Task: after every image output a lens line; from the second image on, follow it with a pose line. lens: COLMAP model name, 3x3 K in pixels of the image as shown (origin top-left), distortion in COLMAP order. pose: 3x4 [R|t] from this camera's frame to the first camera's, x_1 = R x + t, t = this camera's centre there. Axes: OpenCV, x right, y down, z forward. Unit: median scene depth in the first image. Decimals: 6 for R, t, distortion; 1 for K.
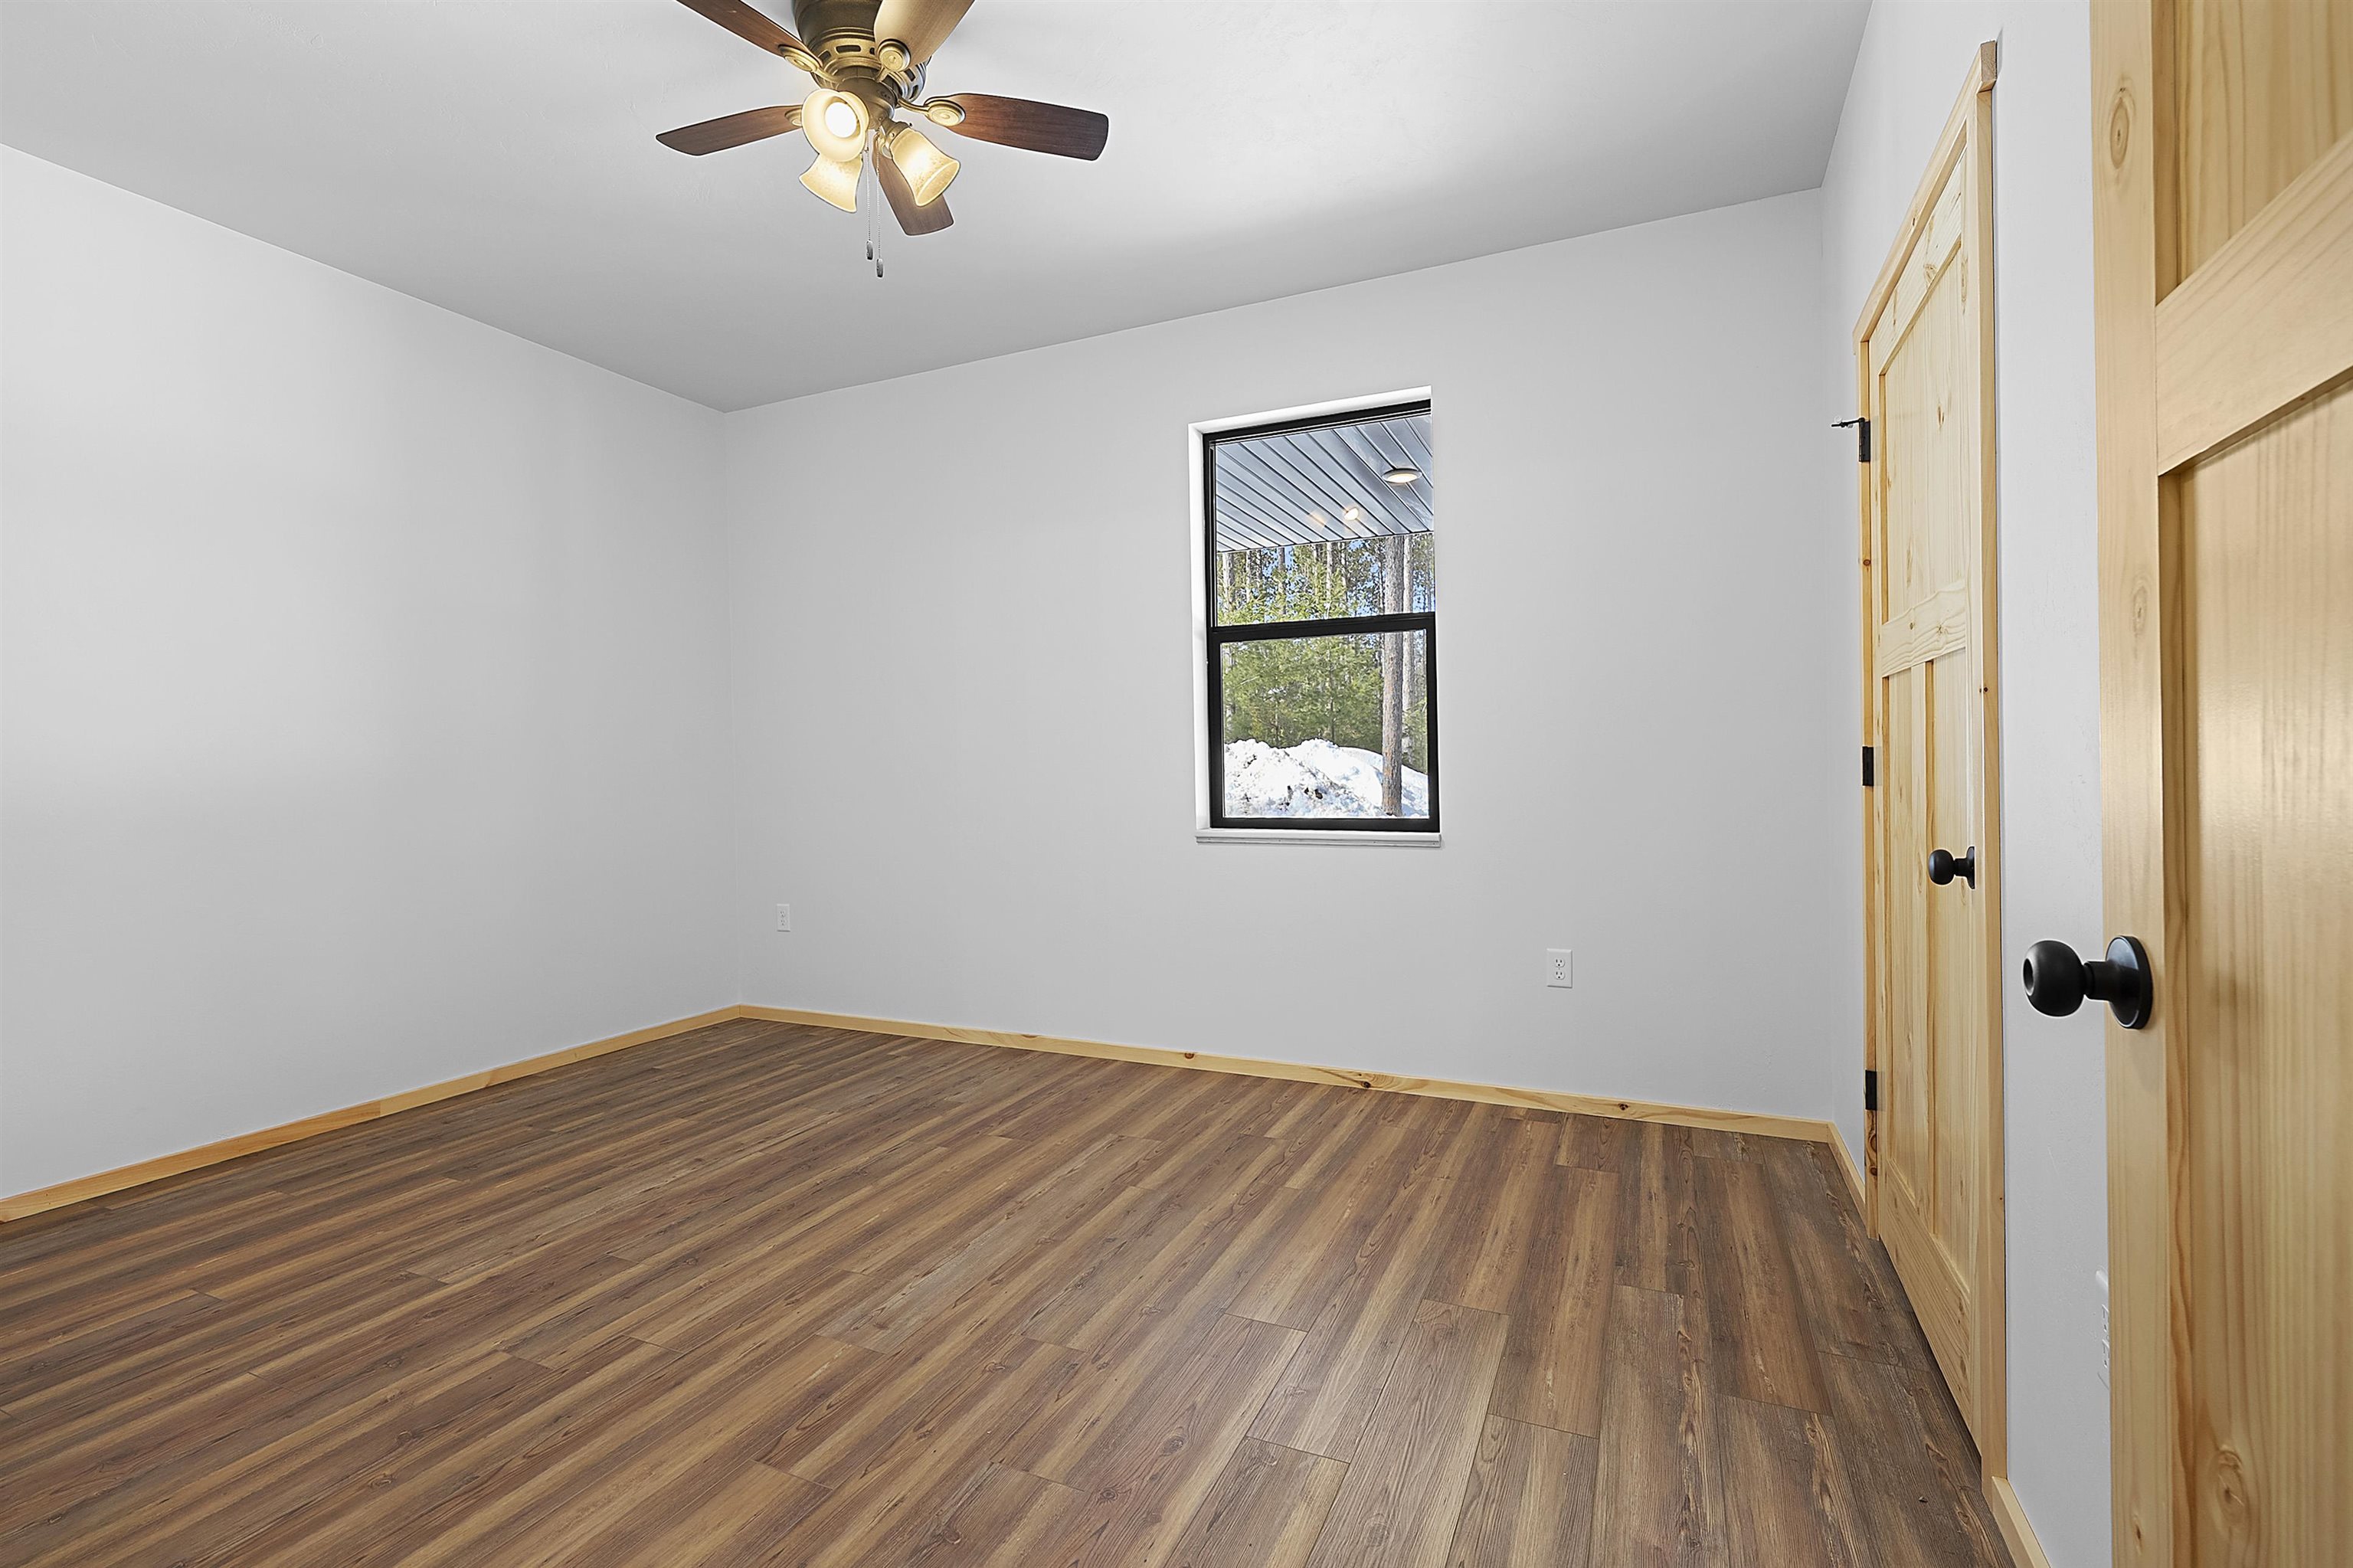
lens RADIAL K [[1065.2, 0, 1149.5], [0, 1065.2, 754.3], [0, 0, 1]] dist [-0.002129, -0.000172]
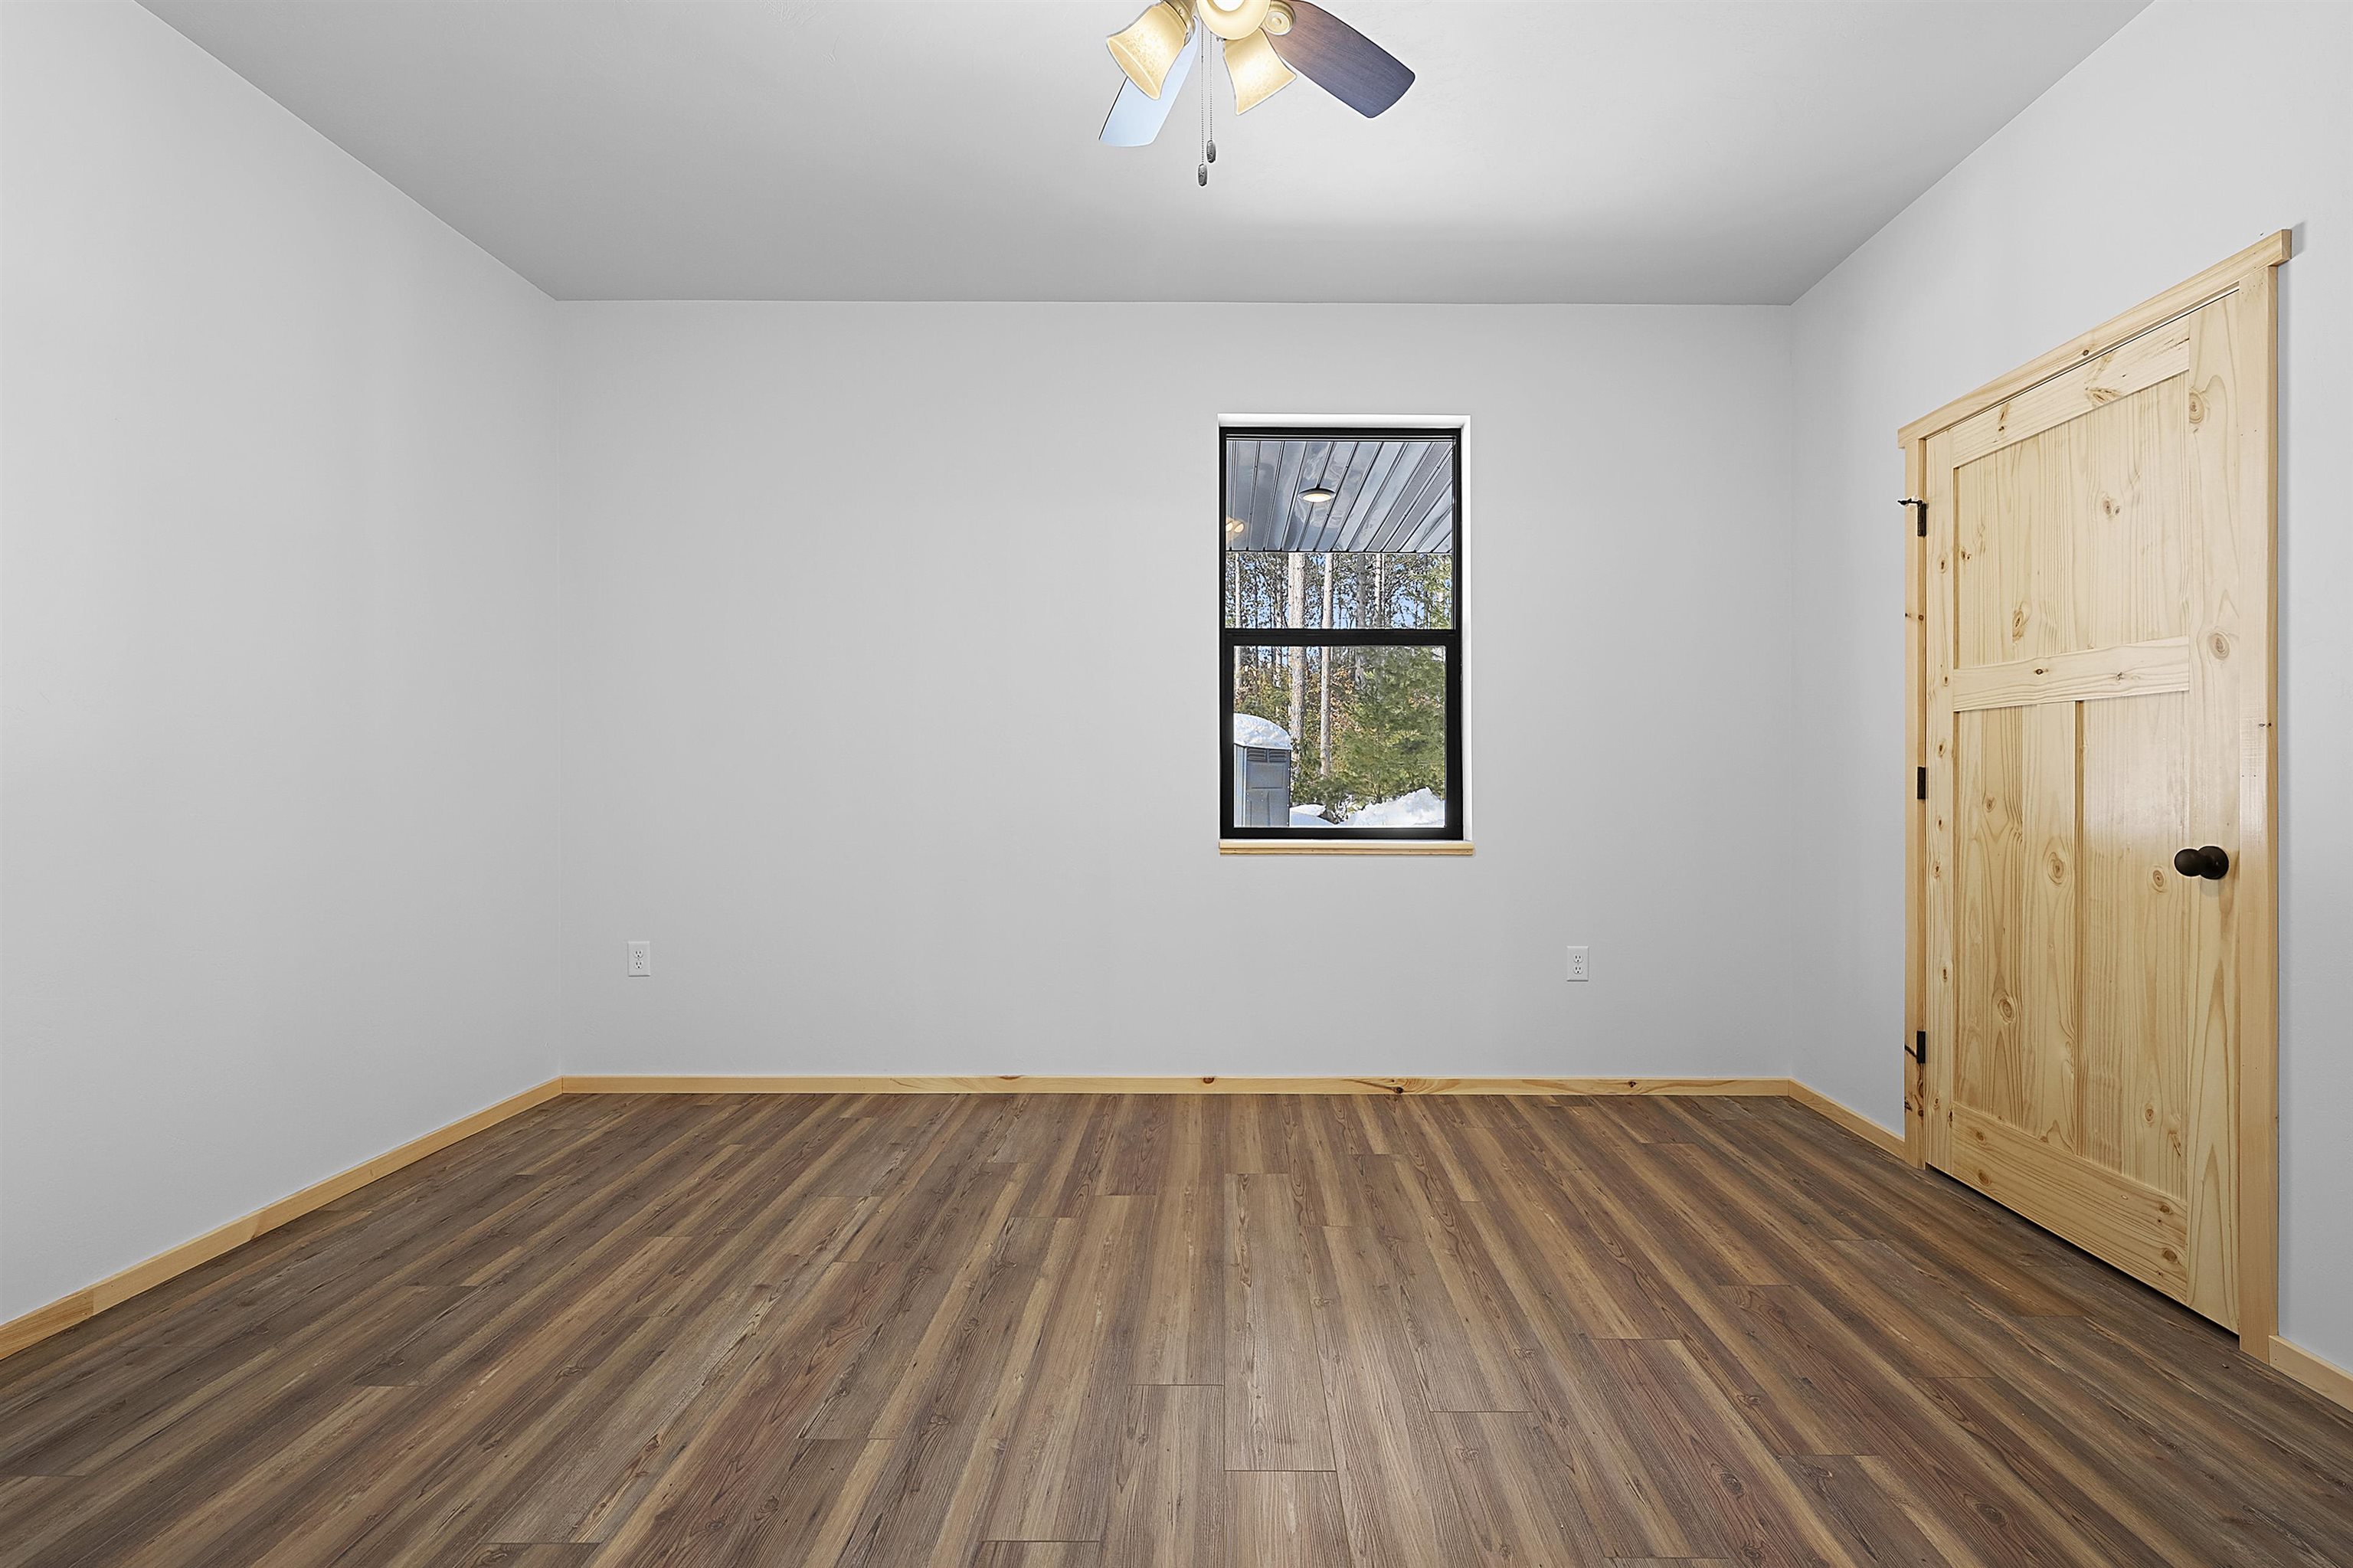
lens RADIAL K [[1056.0, 0, 1212.5], [0, 1056.0, 774.7], [0, 0, 1]] dist [-0.003985, 0.000410]
pose [[0.906754, 0.014102, 0.421424, -0.487315], [-0.019422, 0.999777, 0.008335, 0.003973], [-0.421212, -0.015742, 0.906826, 0.203037]]
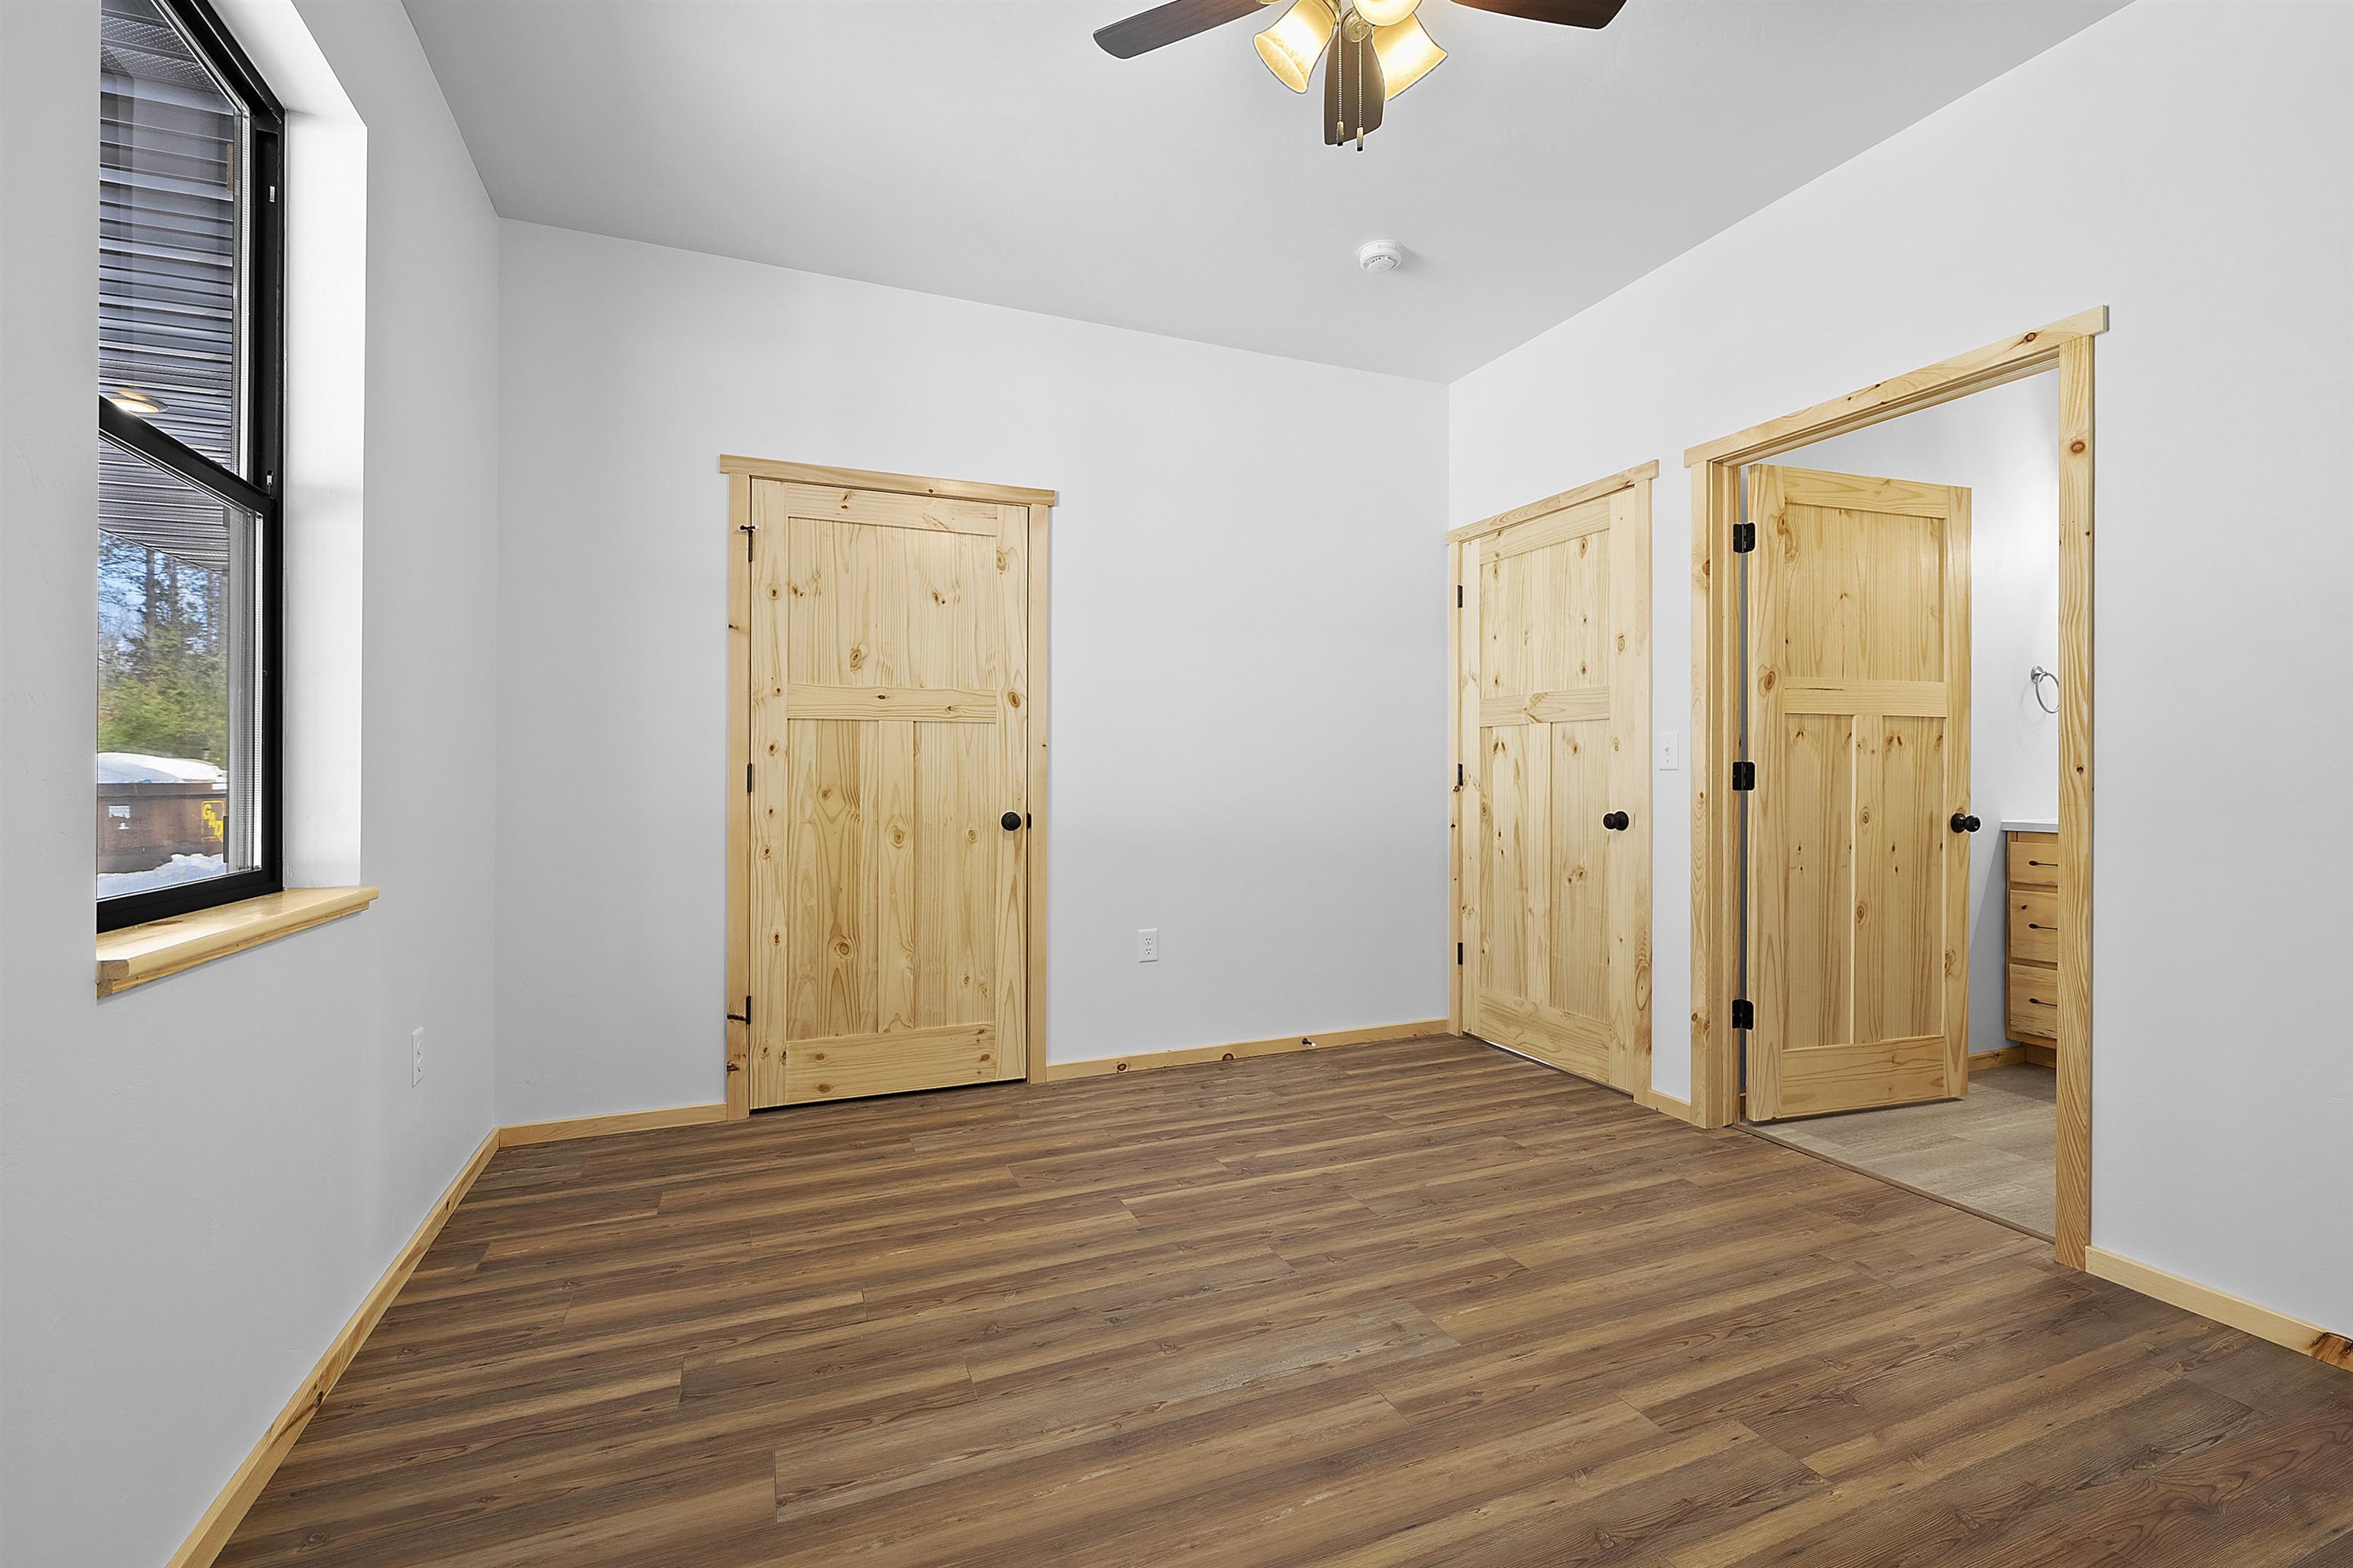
lens RADIAL K [[1065.2, 0, 1172.6], [0, 1065.2, 772.0], [0, 0, 1]] dist [-0.002129, -0.000172]
pose [[-0.754261, 0.013865, 0.656428, -0.557597], [0.000568, 0.999790, -0.020466, 0.024380], [-0.656574, -0.015064, -0.754111, 1.401107]]
